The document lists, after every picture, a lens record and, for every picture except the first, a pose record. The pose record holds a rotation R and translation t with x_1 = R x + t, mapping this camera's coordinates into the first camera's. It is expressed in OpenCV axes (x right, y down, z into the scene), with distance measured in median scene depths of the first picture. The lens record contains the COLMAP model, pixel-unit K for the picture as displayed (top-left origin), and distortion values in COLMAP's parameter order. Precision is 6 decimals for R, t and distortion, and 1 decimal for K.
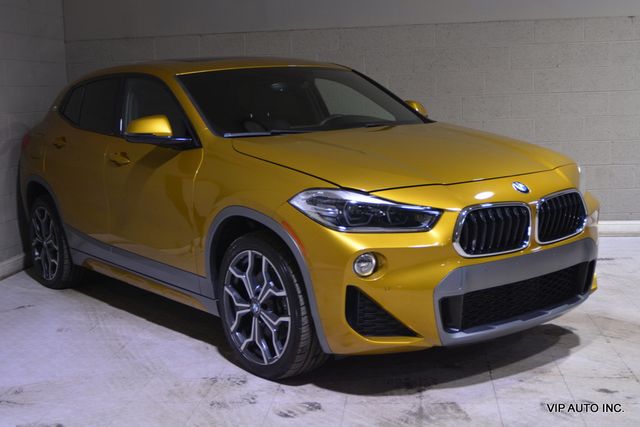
lens RADIAL K [[886.4, 0, 316.6], [0, 886.4, 214.8], [0, 0, 1]] dist [-0.046099, 0.000000]
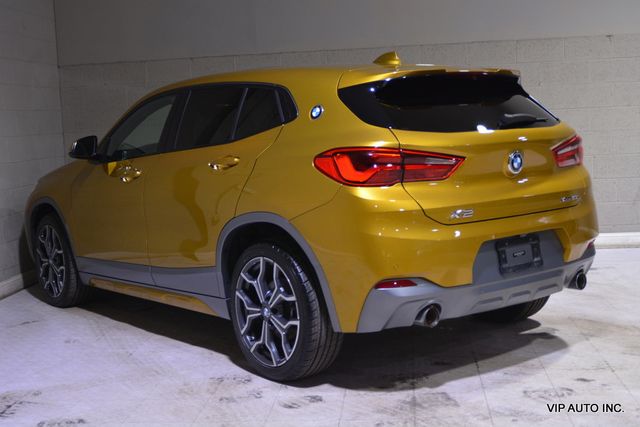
lens RADIAL K [[923.3, 0, 317.0], [0, 923.3, 215.7], [0, 0, 1]] dist [-0.031630, 0.000000]
pose [[0.999706, -0.014977, 0.019079, -0.016447], [0.015527, 0.999458, -0.029032, 0.020983], [-0.018634, 0.029320, 0.999396, -0.115491]]
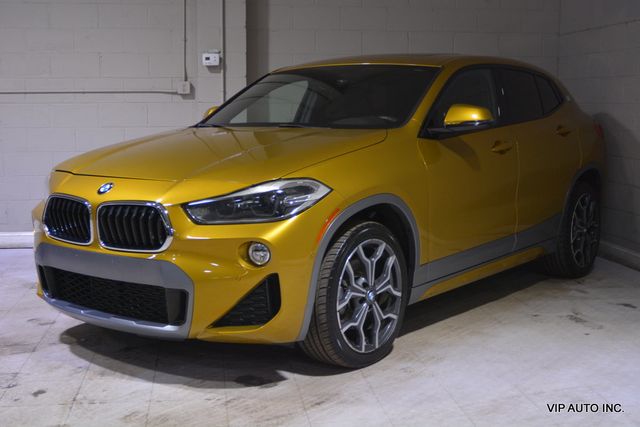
lens RADIAL K [[886.4, 0, 323.3], [0, 886.4, 194.6], [0, 0, 1]] dist [-0.046099, 0.000000]
pose [[0.248141, 0.136916, -0.958999, 1.154673], [-0.136441, 0.985033, 0.105329, -0.150341], [0.959067, 0.104710, 0.263108, 0.871594]]
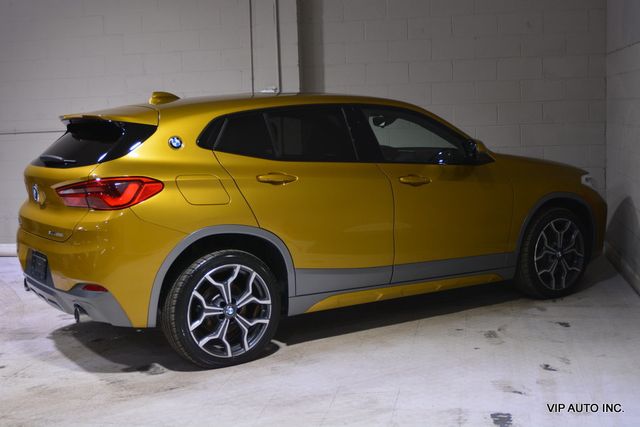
lens RADIAL K [[886.4, 0, 319.4], [0, 886.4, 214.0], [0, 0, 1]] dist [-0.046099, 0.000000]
pose [[-0.079504, 0.154700, -0.984757, 1.387537], [-0.090378, 0.982697, 0.161673, -0.265323], [0.992729, 0.101854, -0.064147, 1.339850]]
